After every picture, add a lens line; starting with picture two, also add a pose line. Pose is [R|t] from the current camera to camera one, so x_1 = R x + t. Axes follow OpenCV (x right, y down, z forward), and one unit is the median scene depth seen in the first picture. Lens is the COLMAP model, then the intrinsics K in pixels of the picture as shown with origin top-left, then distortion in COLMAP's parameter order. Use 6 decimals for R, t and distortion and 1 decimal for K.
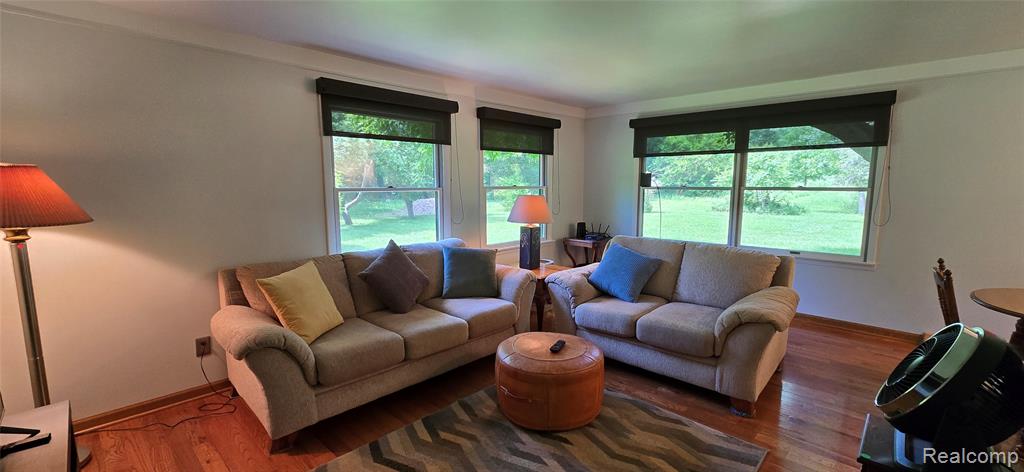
lens RADIAL K [[425.7, 0, 512.0], [0, 425.7, 236.0], [0, 0, 1]] dist [-0.003507, -0.000358]
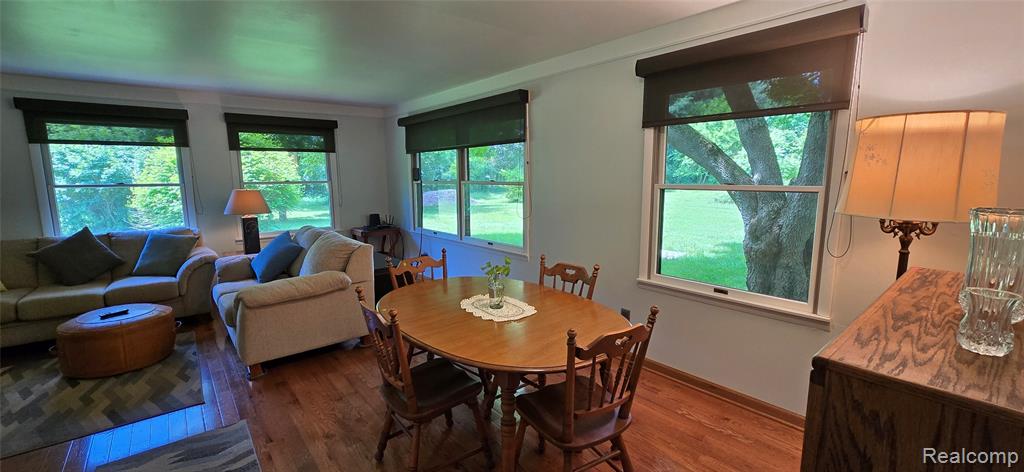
lens RADIAL K [[425.7, 0, 512.0], [0, 425.7, 236.0], [0, 0, 1]] dist [-0.003507, -0.000358]
pose [[0.991808, 0.009959, -0.127350, 1.119409], [-0.007400, 0.999761, 0.020552, -0.001152], [0.127524, -0.019442, 0.991645, -0.059271]]
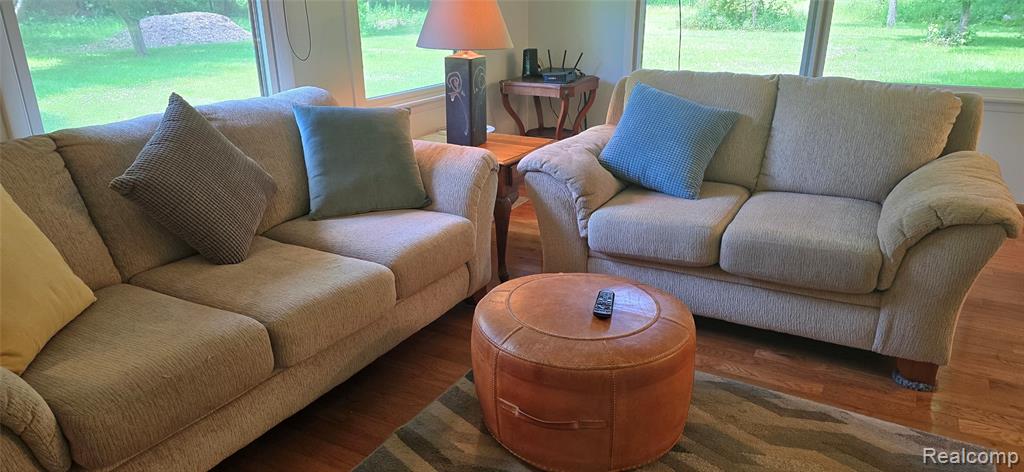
lens RADIAL K [[695.7, 0, 511.9], [0, 695.7, 248.3], [0, 0, 1]] dist [0.074619, -0.079858]
pose [[0.969967, -0.090697, 0.225693, -0.133905], [0.035747, 0.970959, 0.236560, 0.003219], [-0.240594, -0.221388, 0.945041, 0.226770]]
